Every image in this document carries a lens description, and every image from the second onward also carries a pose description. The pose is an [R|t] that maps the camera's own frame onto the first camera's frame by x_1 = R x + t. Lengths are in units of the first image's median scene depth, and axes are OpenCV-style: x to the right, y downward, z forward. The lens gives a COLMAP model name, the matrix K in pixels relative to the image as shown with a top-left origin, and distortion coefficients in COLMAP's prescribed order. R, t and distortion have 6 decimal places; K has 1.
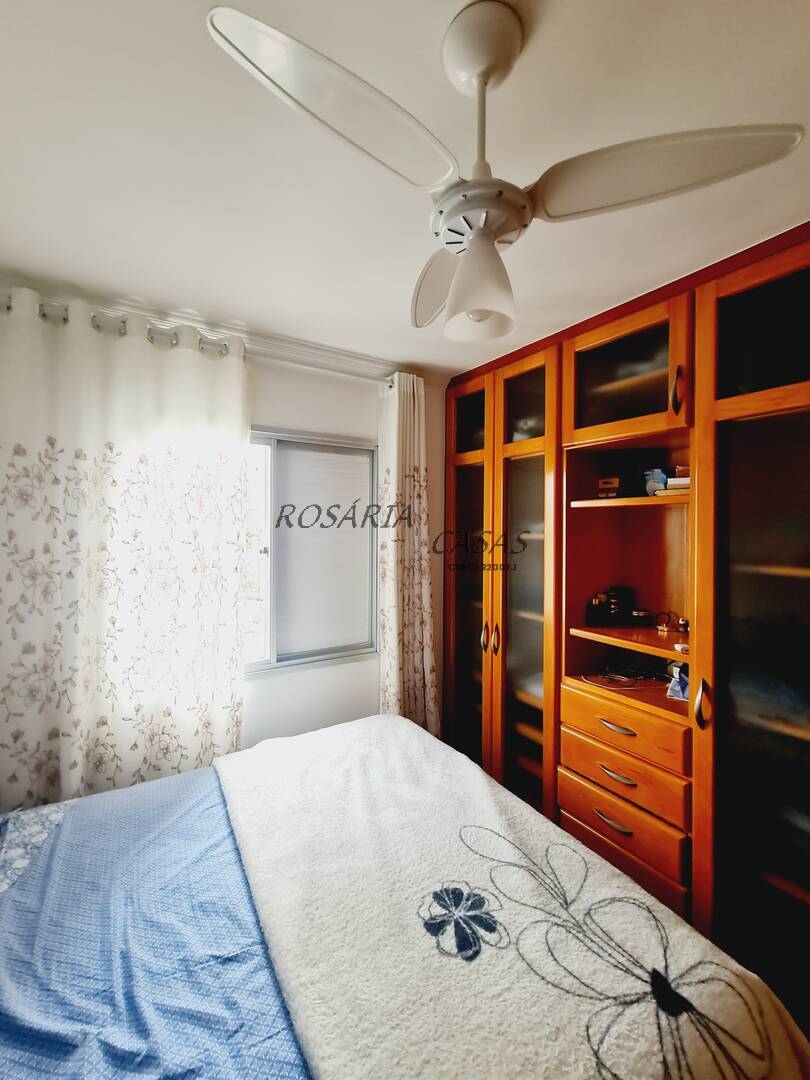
lens RADIAL K [[442.7, 0, 408.6], [0, 442.7, 530.6], [0, 0, 1]] dist [0.000222, -0.000203]
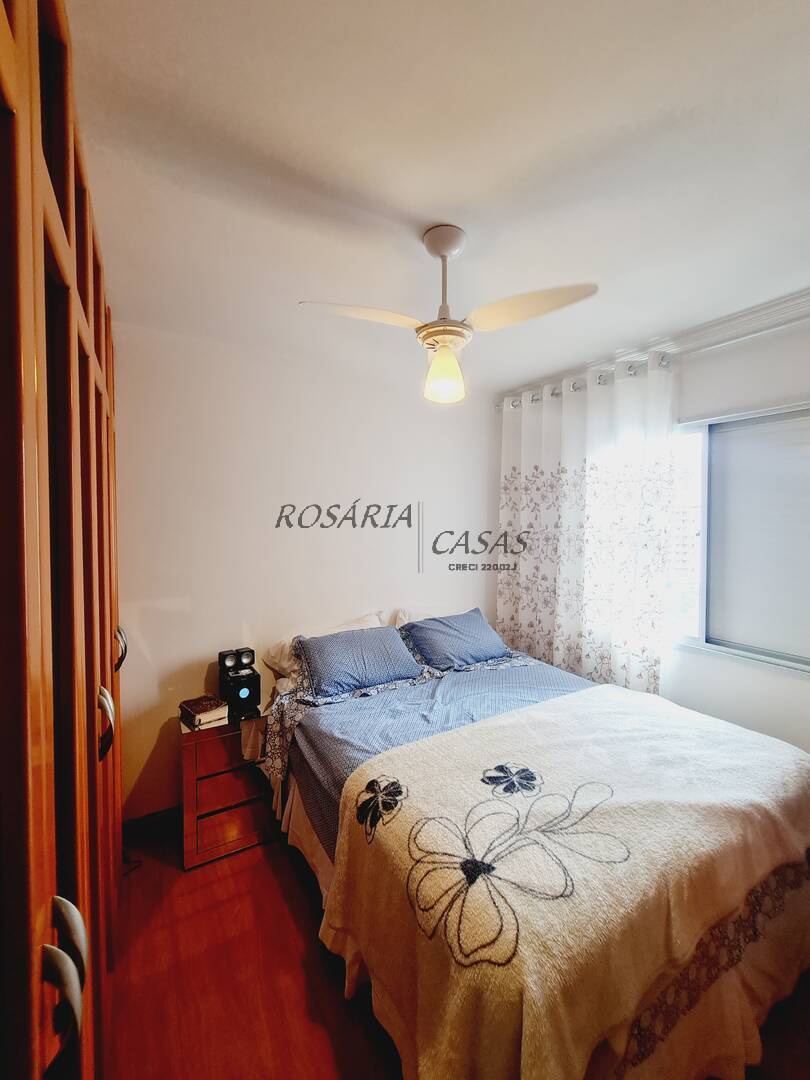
lens RADIAL K [[439.7, 0, 409.6], [0, 439.7, 531.8], [0, 0, 1]] dist [-0.000200, -0.000155]
pose [[-0.019947, 0.026943, -0.999438, 0.993630], [-0.007198, 0.999607, 0.027091, 0.022966], [0.999775, 0.007734, -0.019745, 0.449162]]
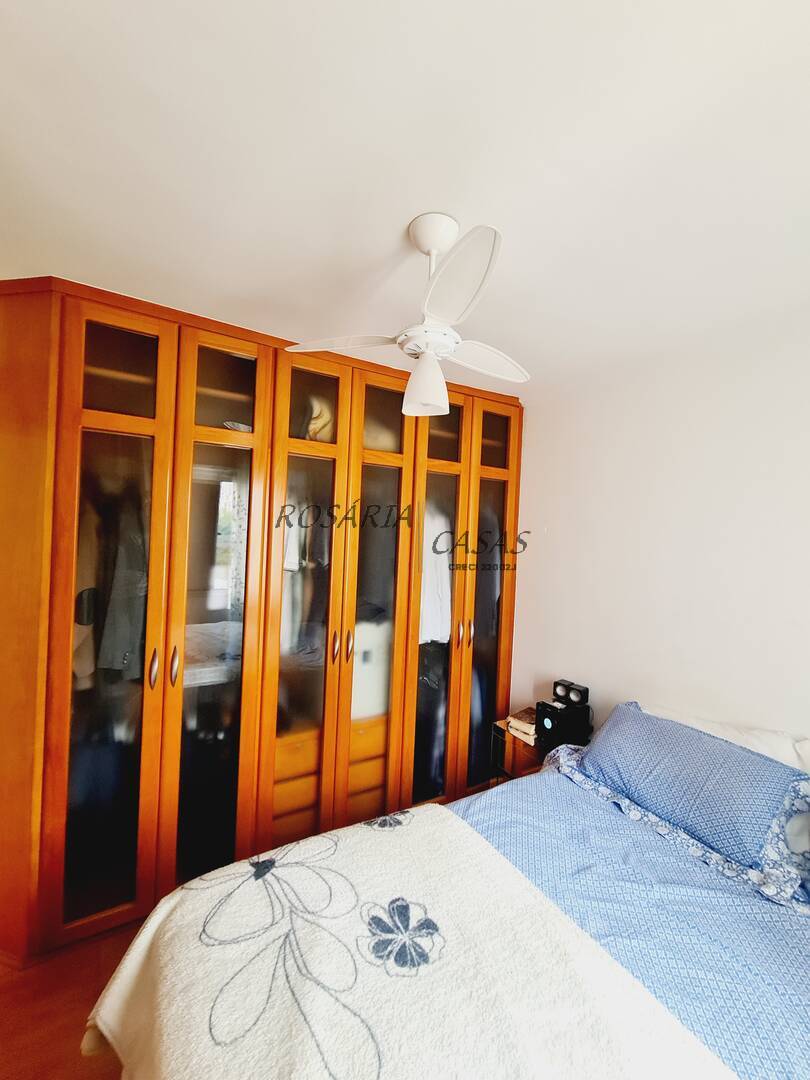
lens RADIAL K [[442.7, 0, 408.6], [0, 442.7, 530.6], [0, 0, 1]] dist [0.000222, -0.000203]
pose [[-0.998595, -0.050594, 0.015765, 0.086019], [-0.050430, 0.998671, 0.010647, -0.025458], [-0.016283, 0.009837, -0.999819, 1.289043]]
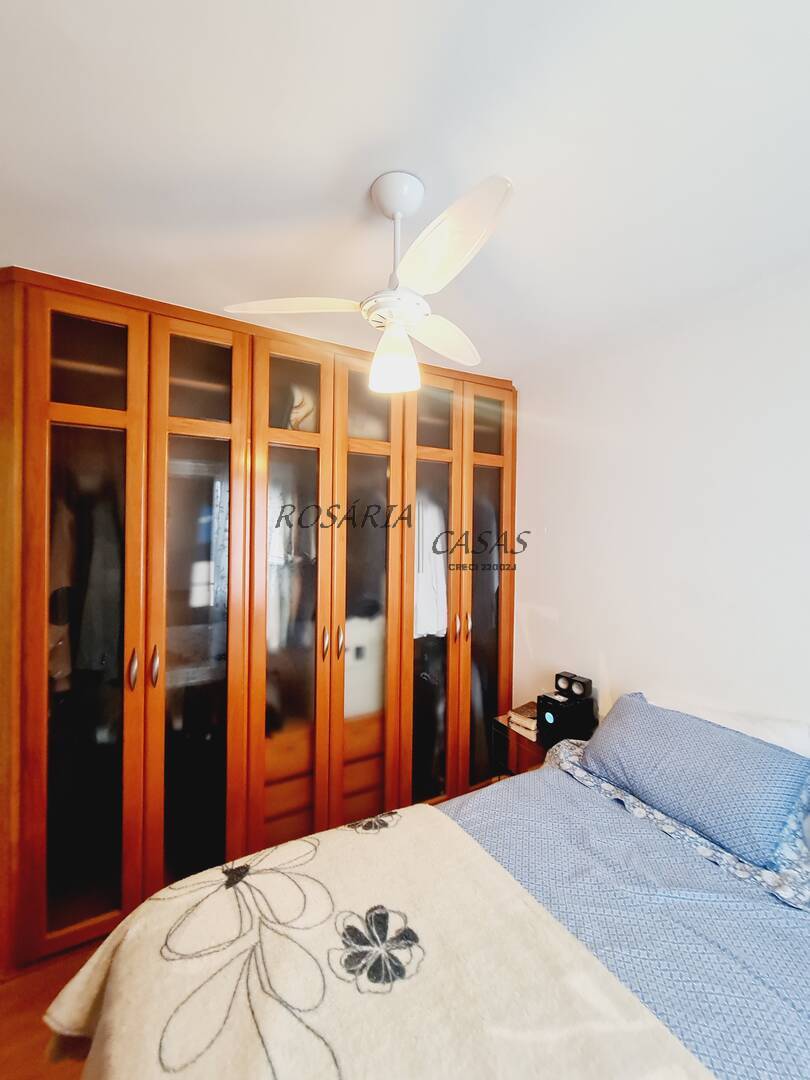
lens RADIAL K [[442.7, 0, 408.6], [0, 442.7, 530.6], [0, 0, 1]] dist [0.000222, -0.000203]
pose [[-0.998955, -0.019408, 0.041388, 0.021407], [-0.018927, 0.999749, 0.012000, 0.001839], [-0.041611, 0.011204, -0.999071, 1.237923]]
